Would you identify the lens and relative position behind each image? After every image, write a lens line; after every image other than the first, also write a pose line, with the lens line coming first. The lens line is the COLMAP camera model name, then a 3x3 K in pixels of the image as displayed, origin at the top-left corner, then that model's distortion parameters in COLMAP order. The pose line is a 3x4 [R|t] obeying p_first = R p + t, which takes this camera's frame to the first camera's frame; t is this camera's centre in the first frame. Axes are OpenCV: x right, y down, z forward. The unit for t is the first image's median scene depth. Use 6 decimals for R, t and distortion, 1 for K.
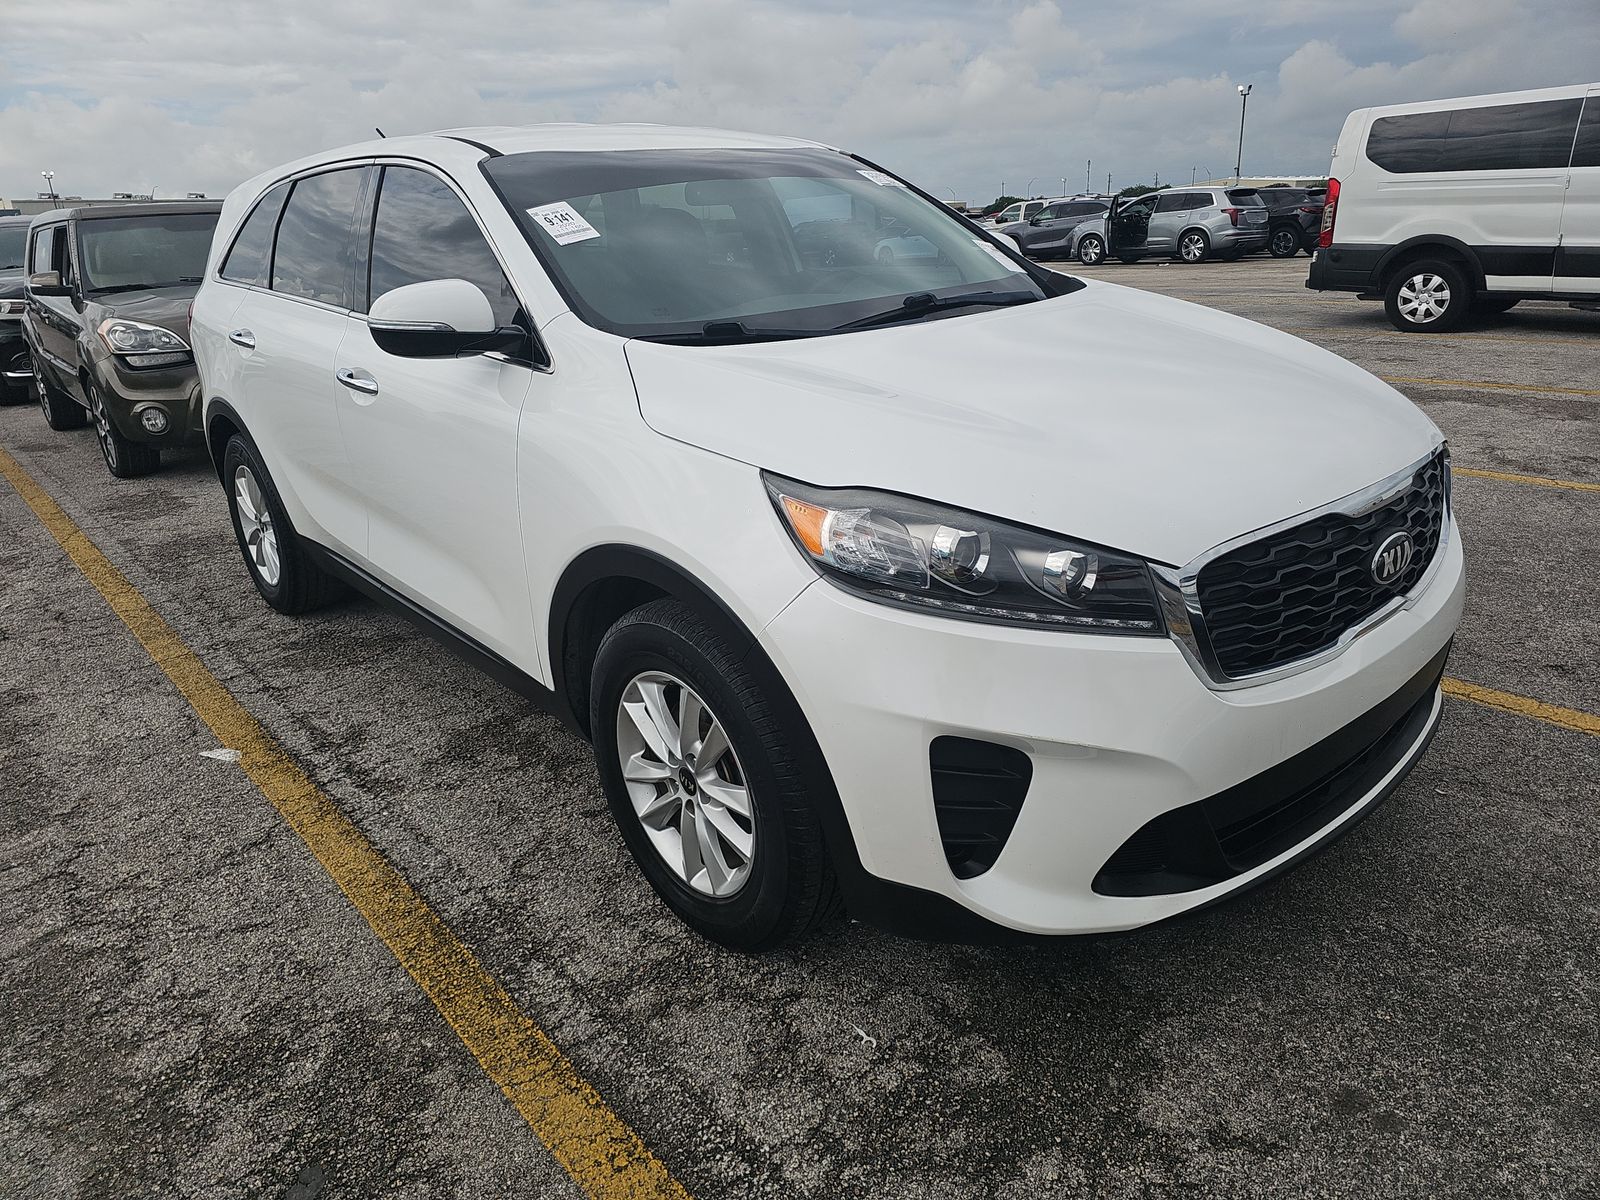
lens RADIAL K [[1066.0, 0, 800.7], [0, 1066.0, 591.6], [0, 0, 1]] dist [0.031677, -0.028531]
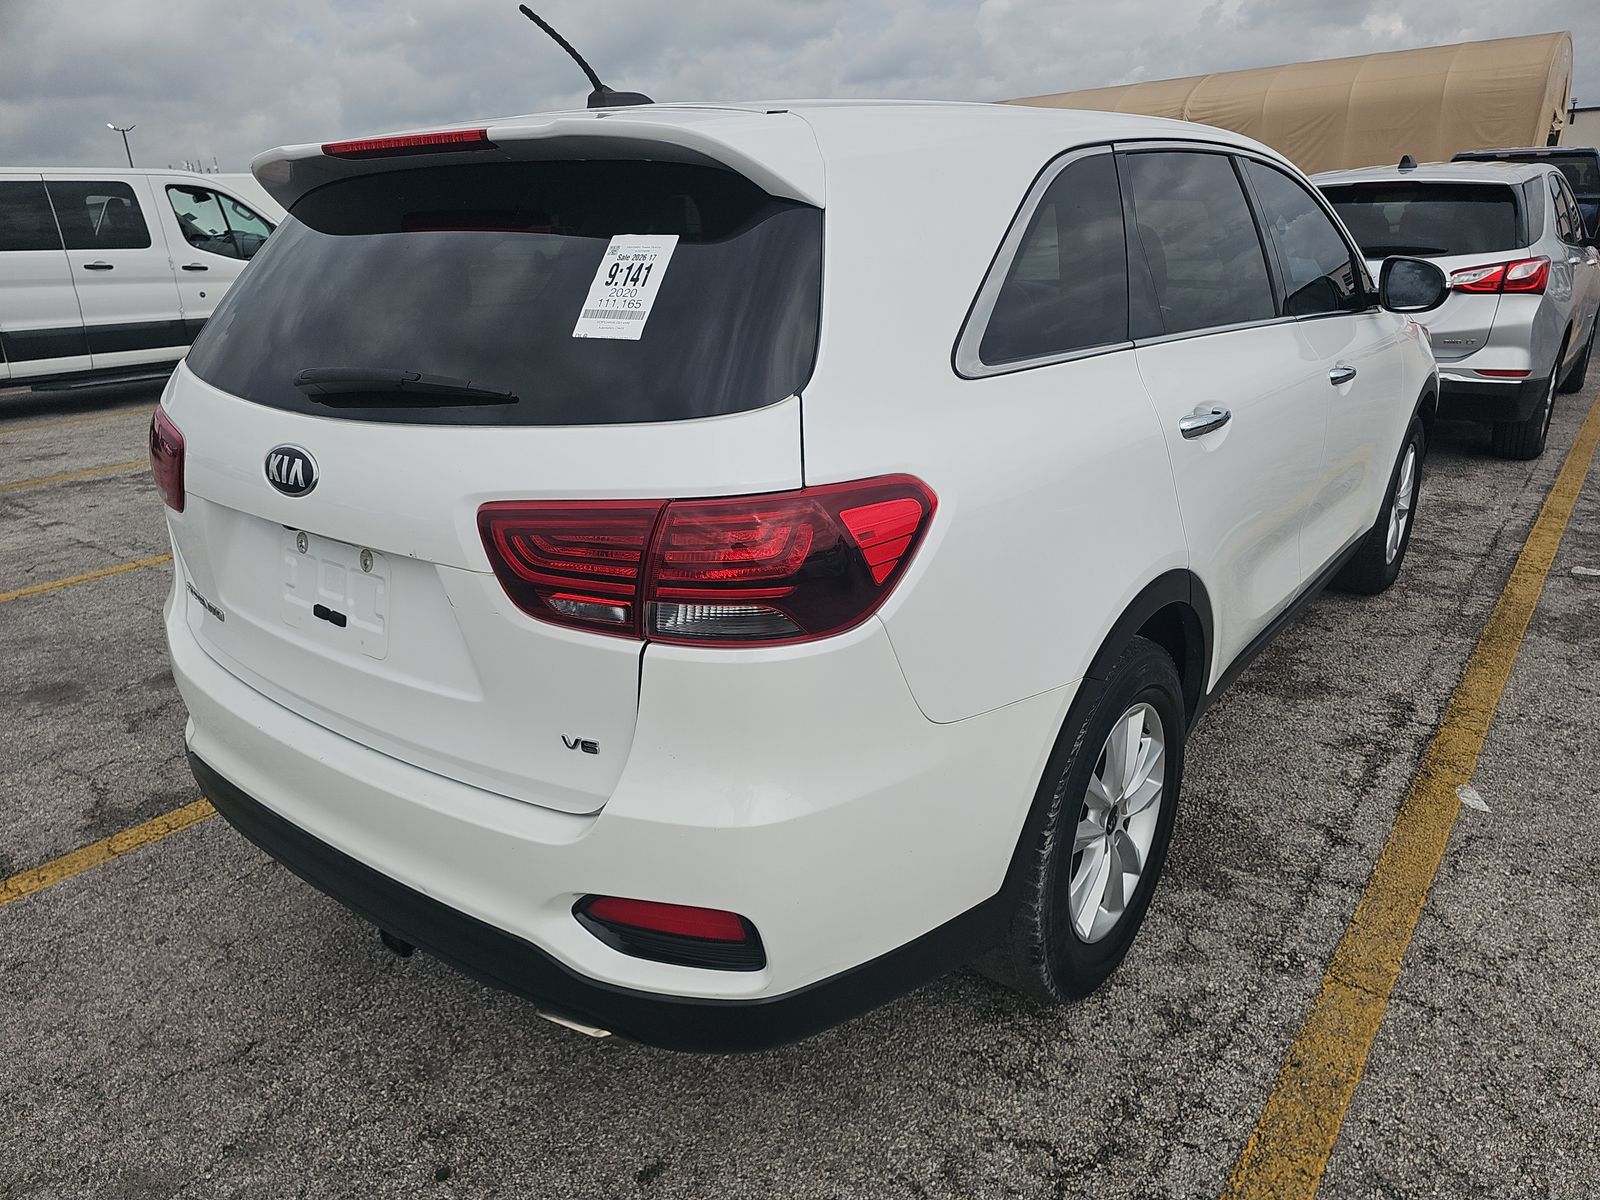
lens RADIAL K [[1066.0, 0, 807.8], [0, 1066.0, 599.3], [0, 0, 1]] dist [0.031677, -0.028531]
pose [[-0.197366, -0.281780, 0.938961, -1.795651], [0.371545, 0.864845, 0.337635, -0.736423], [-0.907194, 0.415504, -0.065997, 2.188620]]
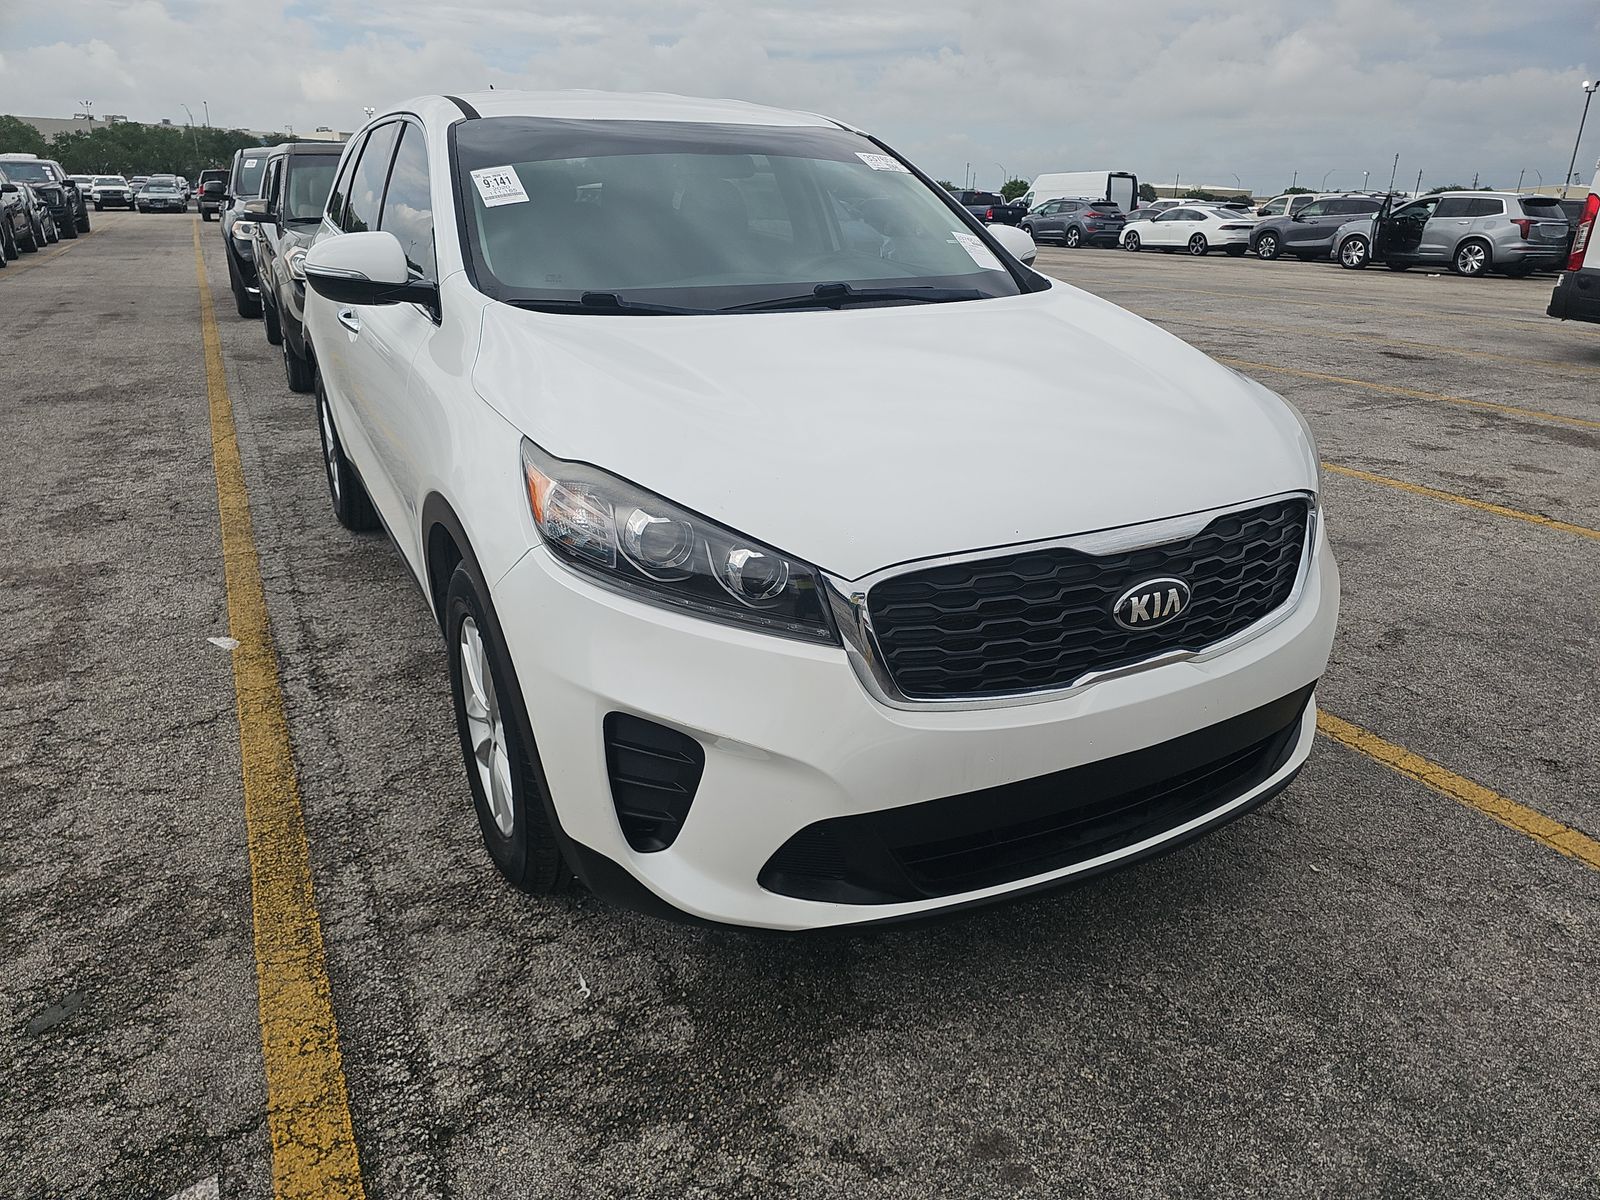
lens RADIAL K [[1066.0, 0, 811.2], [0, 1066.0, 603.5], [0, 0, 1]] dist [0.031677, -0.028531]
pose [[0.973289, 0.137811, -0.183620, 0.382451], [-0.131484, 0.990238, 0.046257, -0.031917], [0.188202, -0.020879, 0.981908, 0.016997]]
